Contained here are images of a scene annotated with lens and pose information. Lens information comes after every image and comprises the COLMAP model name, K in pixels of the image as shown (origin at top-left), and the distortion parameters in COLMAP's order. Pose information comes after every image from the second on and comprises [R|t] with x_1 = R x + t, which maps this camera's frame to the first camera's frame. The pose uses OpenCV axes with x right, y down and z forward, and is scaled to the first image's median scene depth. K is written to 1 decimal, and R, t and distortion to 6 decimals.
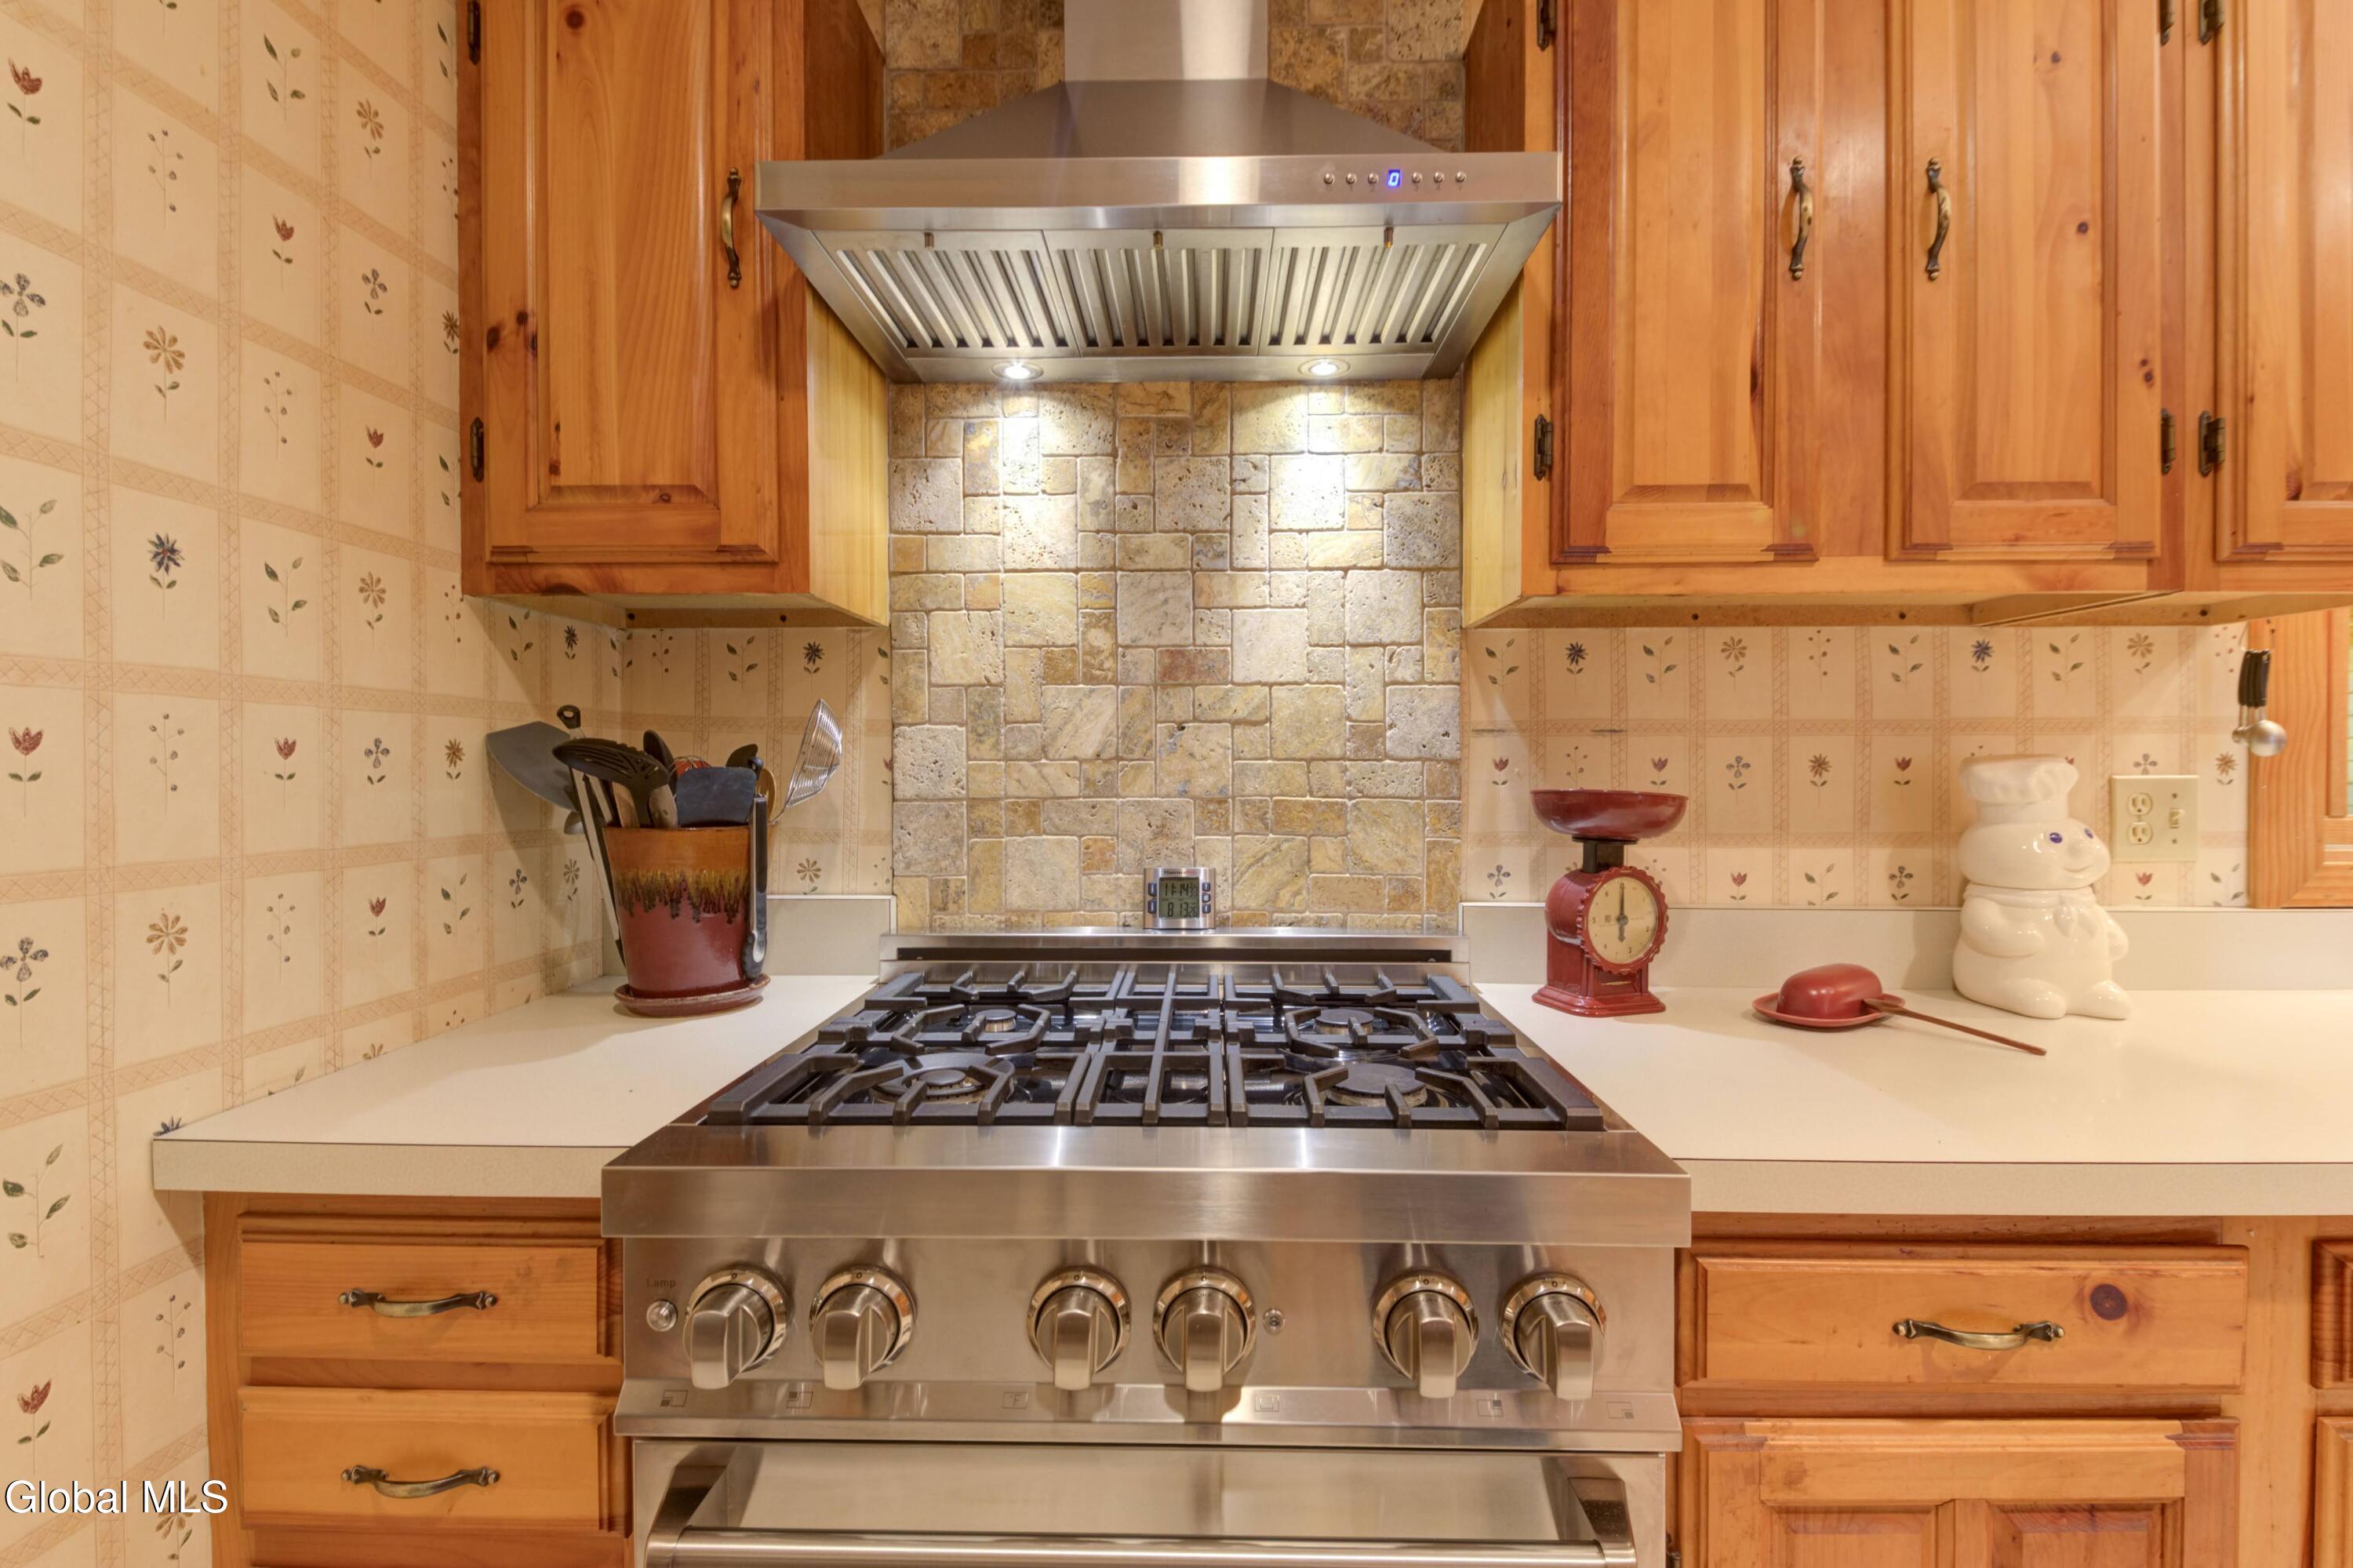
lens RADIAL K [[1075.2, 0, 1178.0], [0, 1075.2, 772.0], [0, 0, 1]] dist [0.035702, -0.023490]
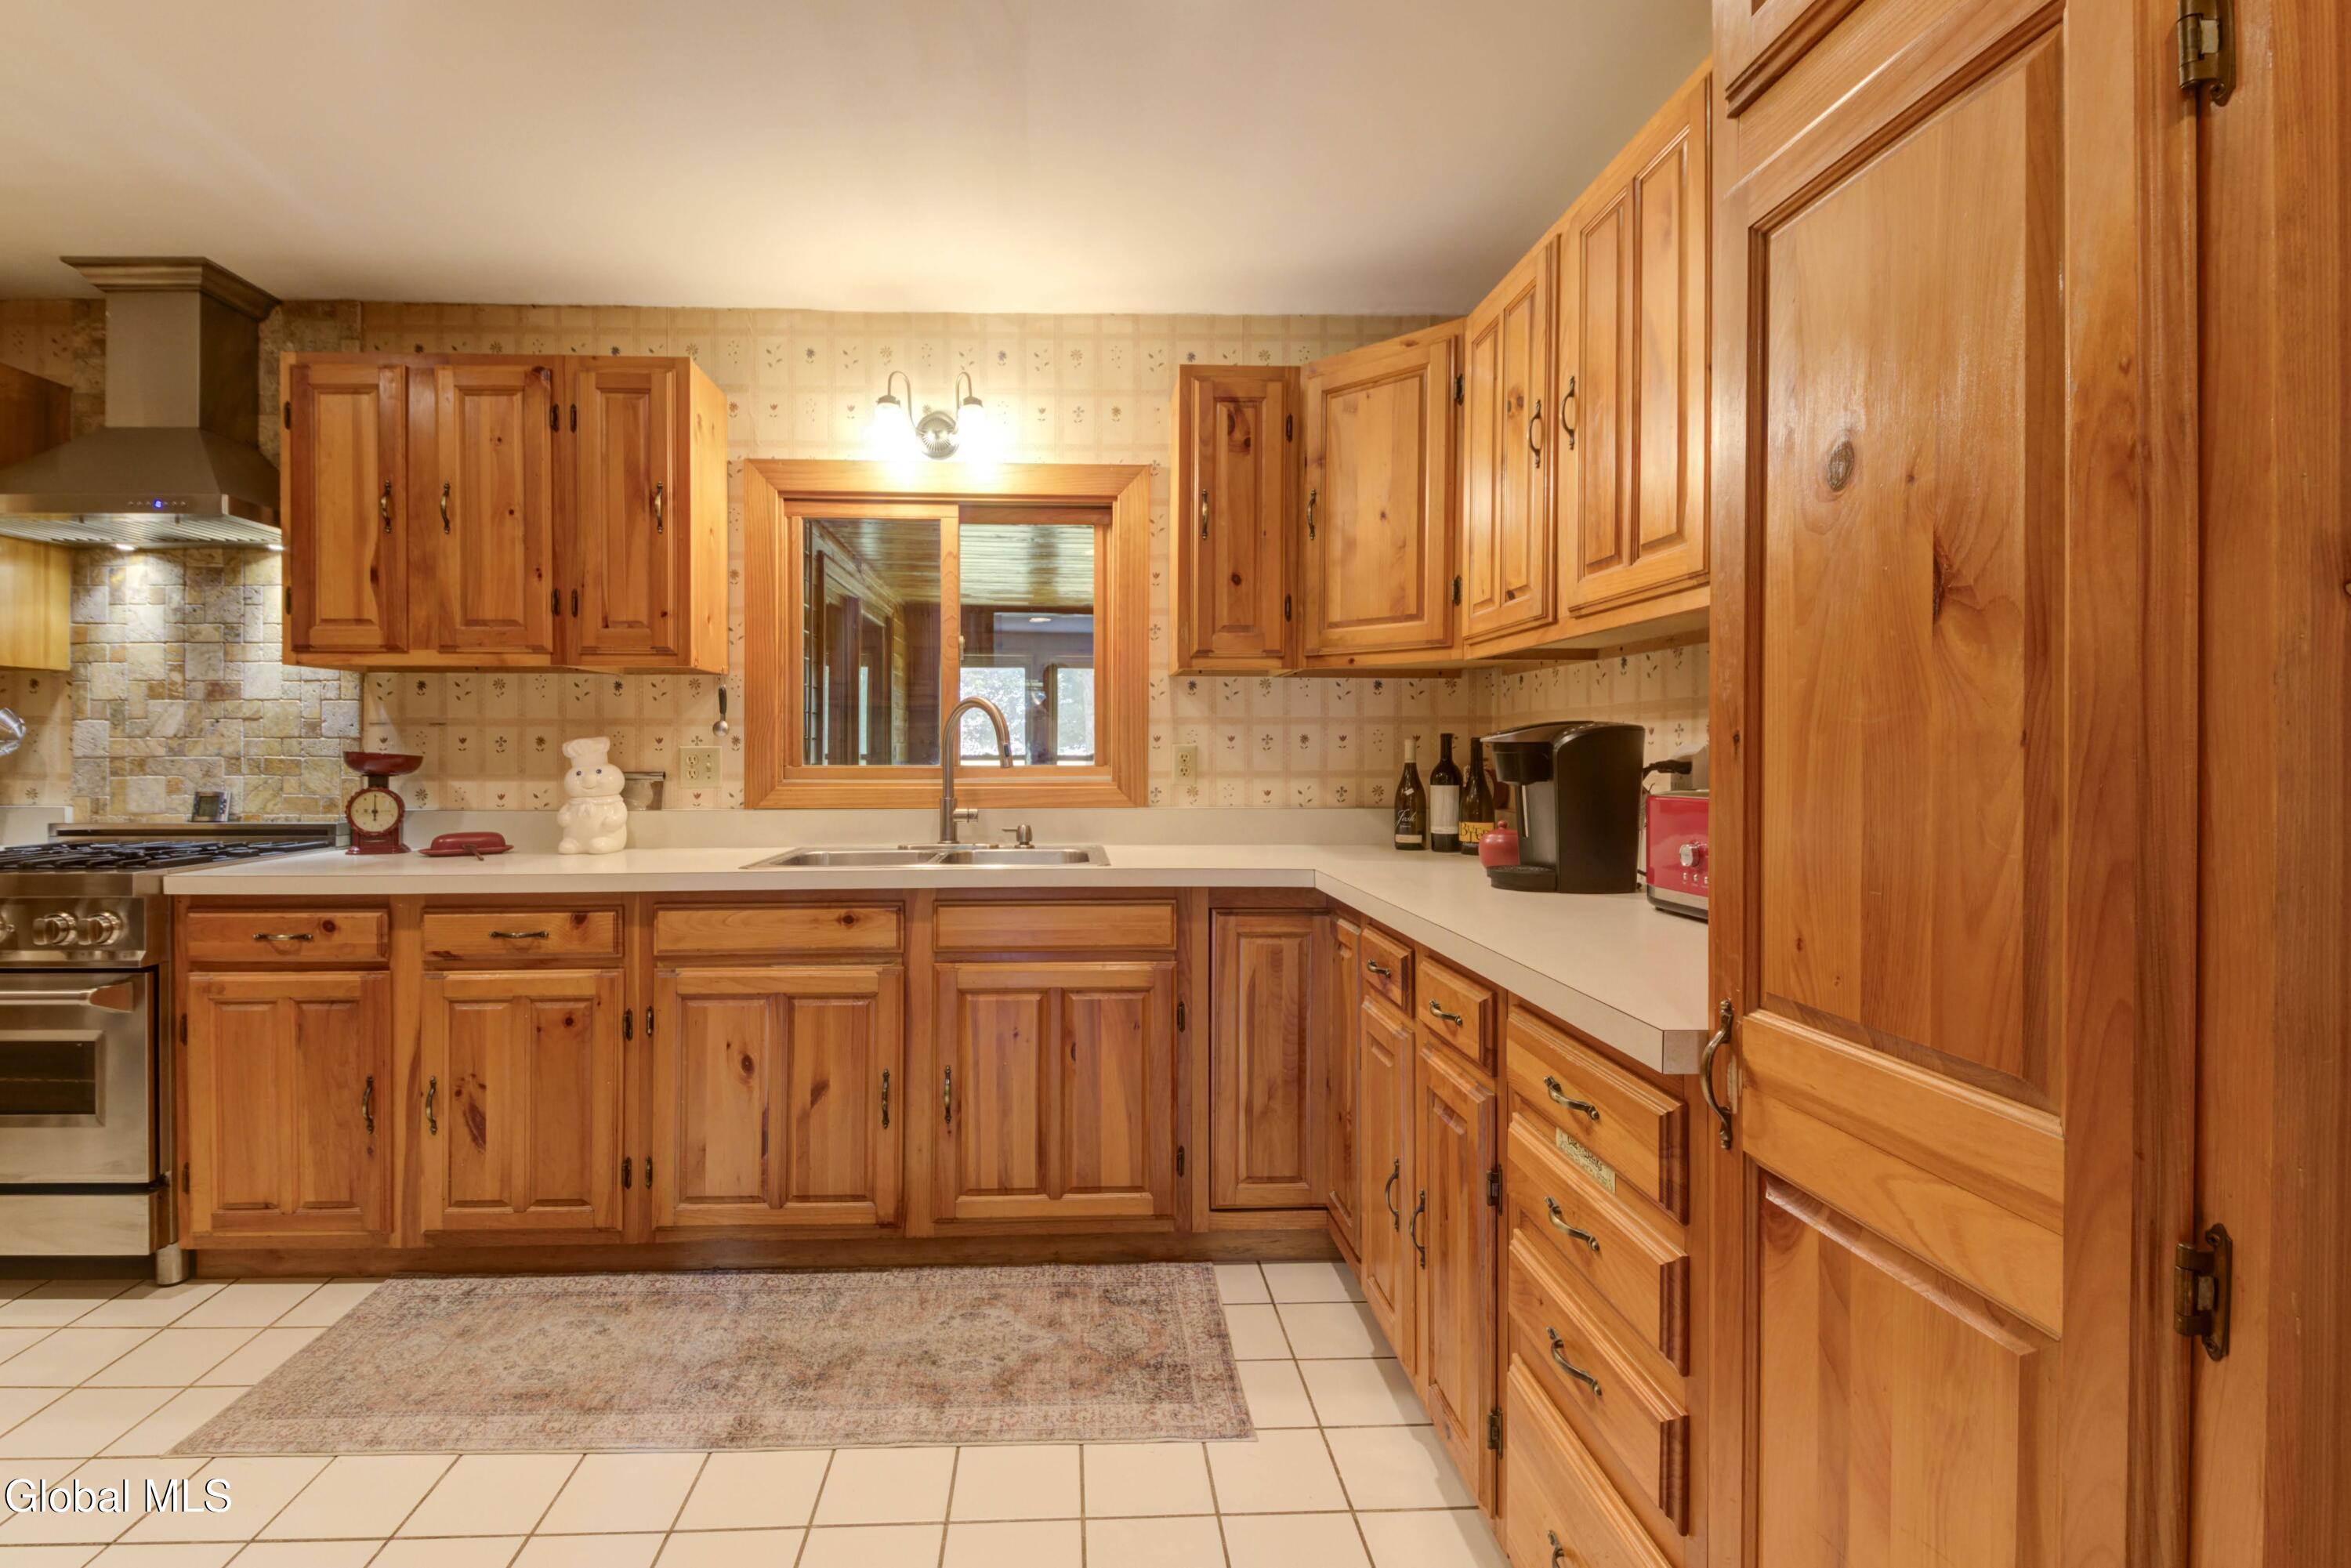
lens RADIAL K [[1052.6, 0, 1169.0], [0, 1052.6, 757.9], [0, 0, 1]] dist [-0.039892, 0.000111]
pose [[0.992590, 0.000797, 0.121508, 1.527250], [-0.000955, 0.999999, 0.001248, 0.022111], [-0.121507, -0.001355, 0.992590, -1.083795]]
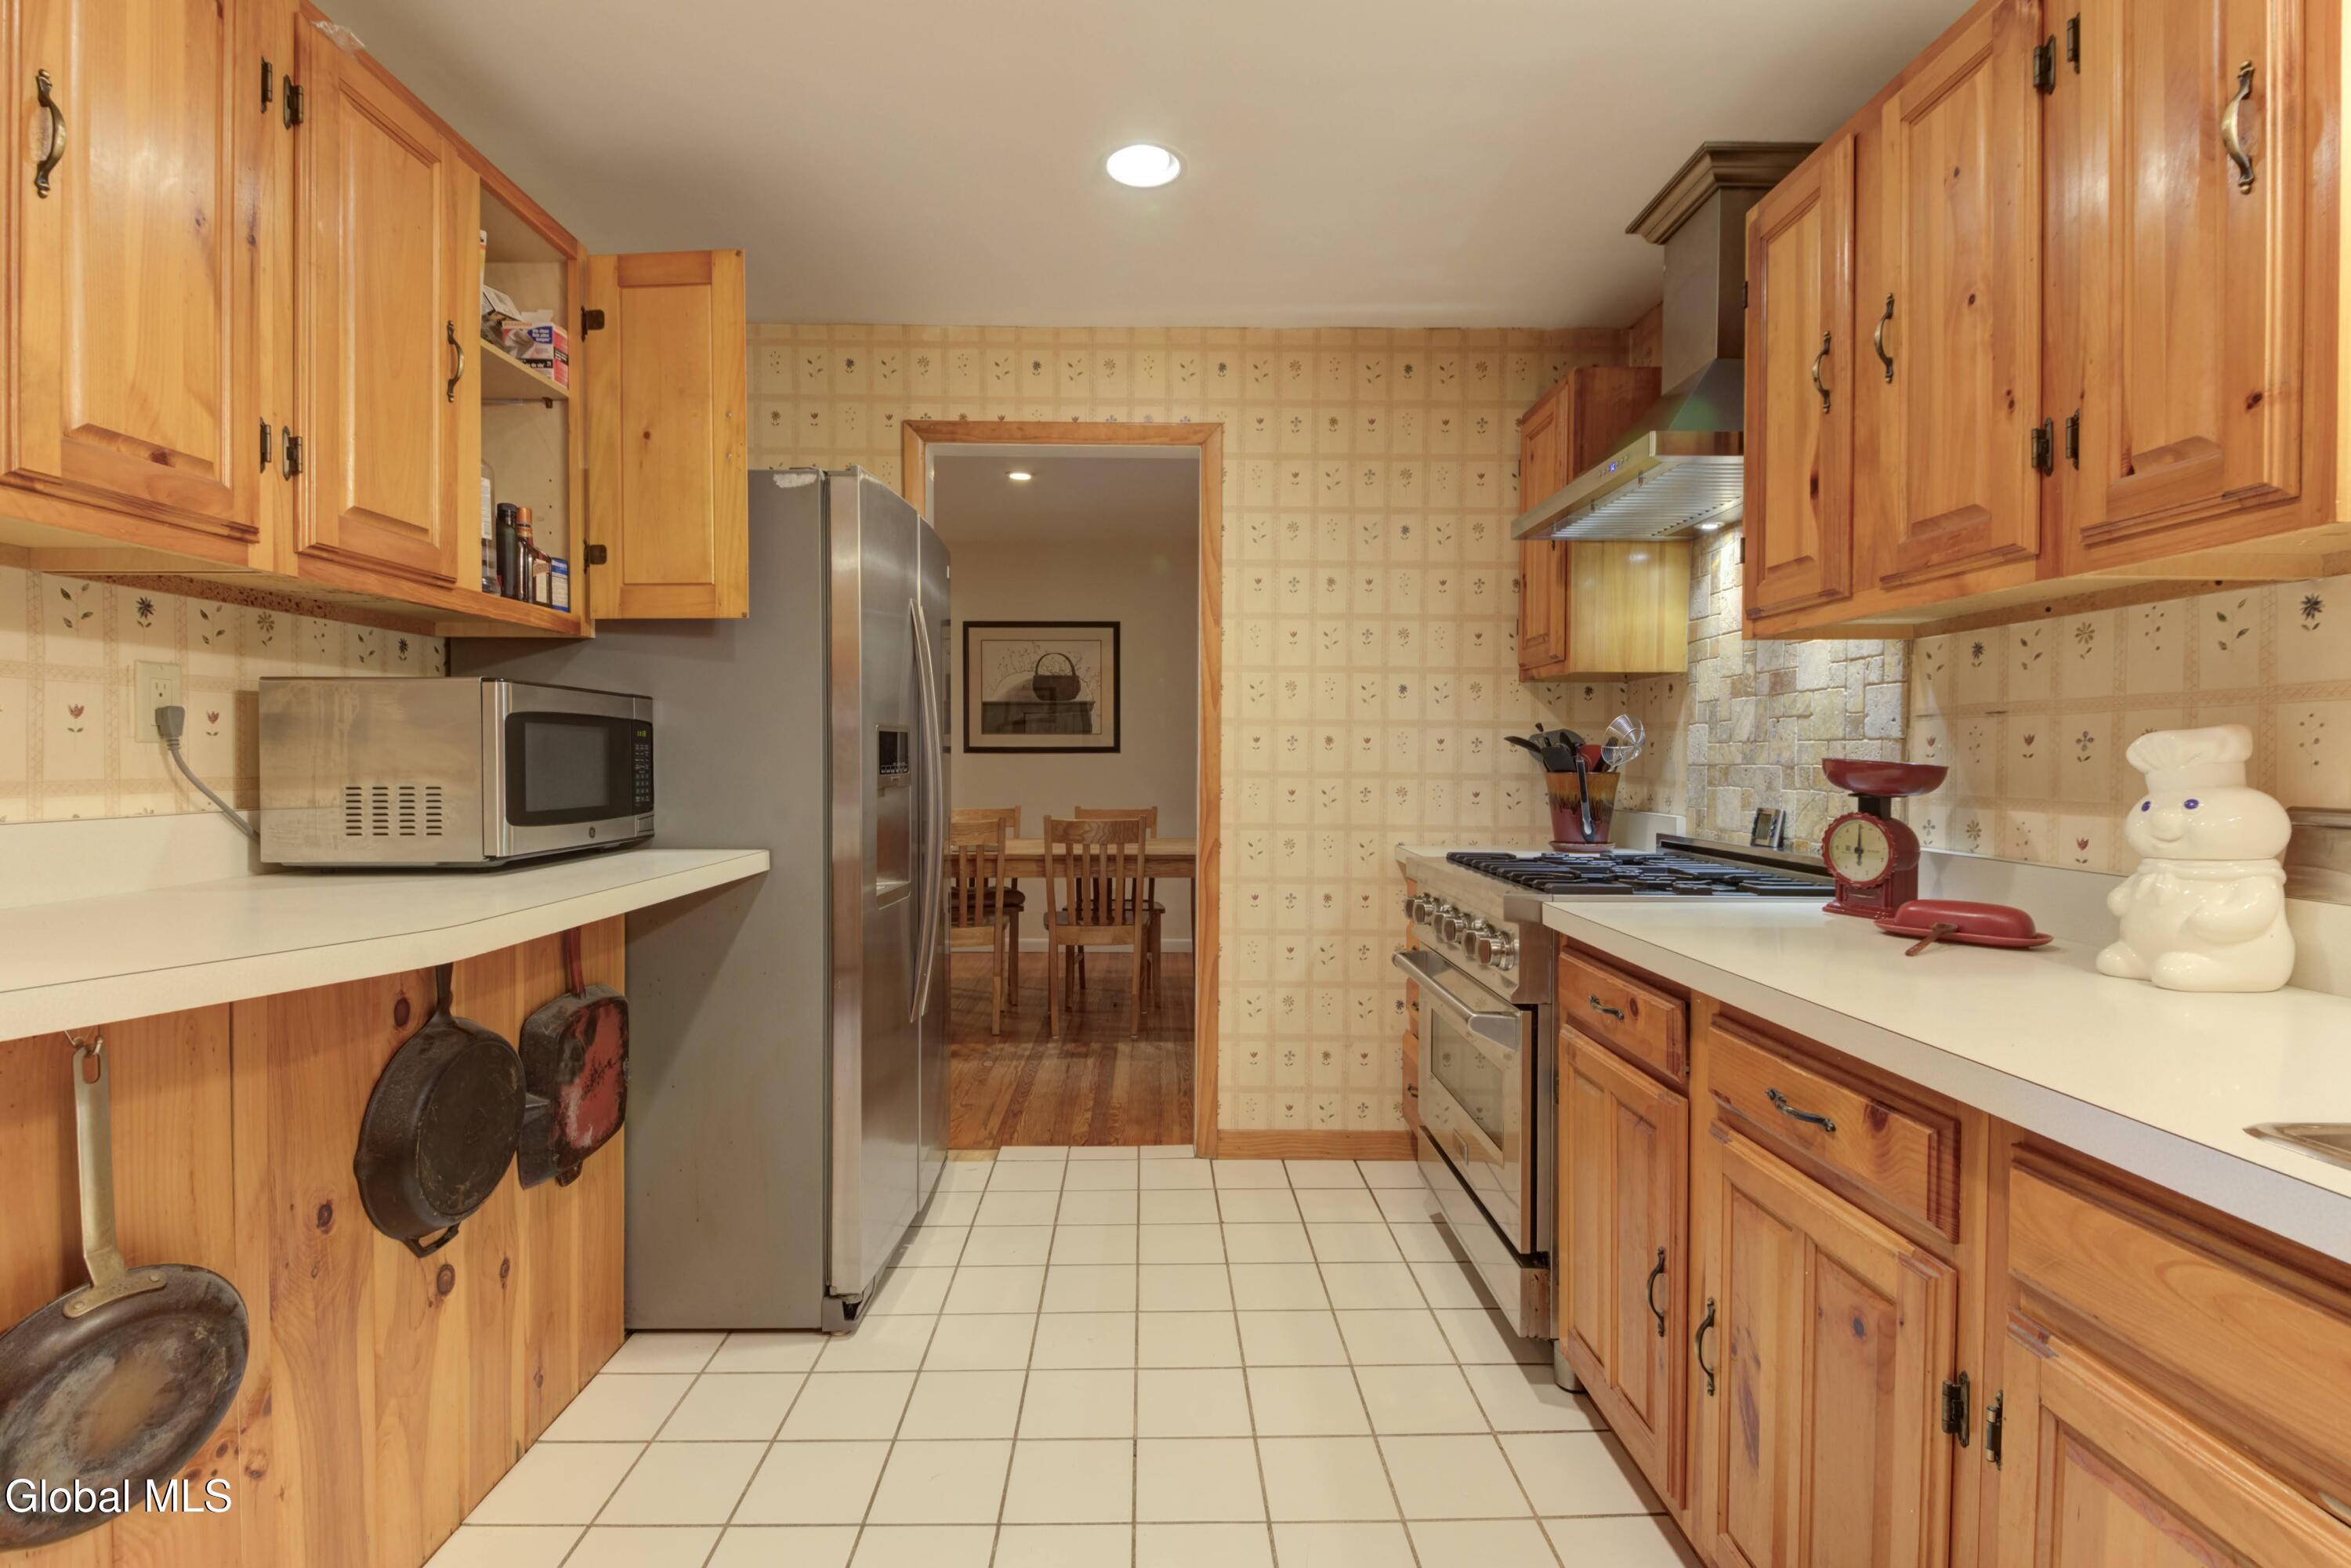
lens RADIAL K [[1074.2, 0, 1177.0], [0, 1074.2, 772.0], [0, 0, 1]] dist [0.035702, -0.023490]
pose [[0.047199, 0.015316, -0.998768, 1.566334], [-0.011803, 0.999821, 0.014775, 0.020818], [0.998816, 0.011091, 0.047371, 0.037648]]
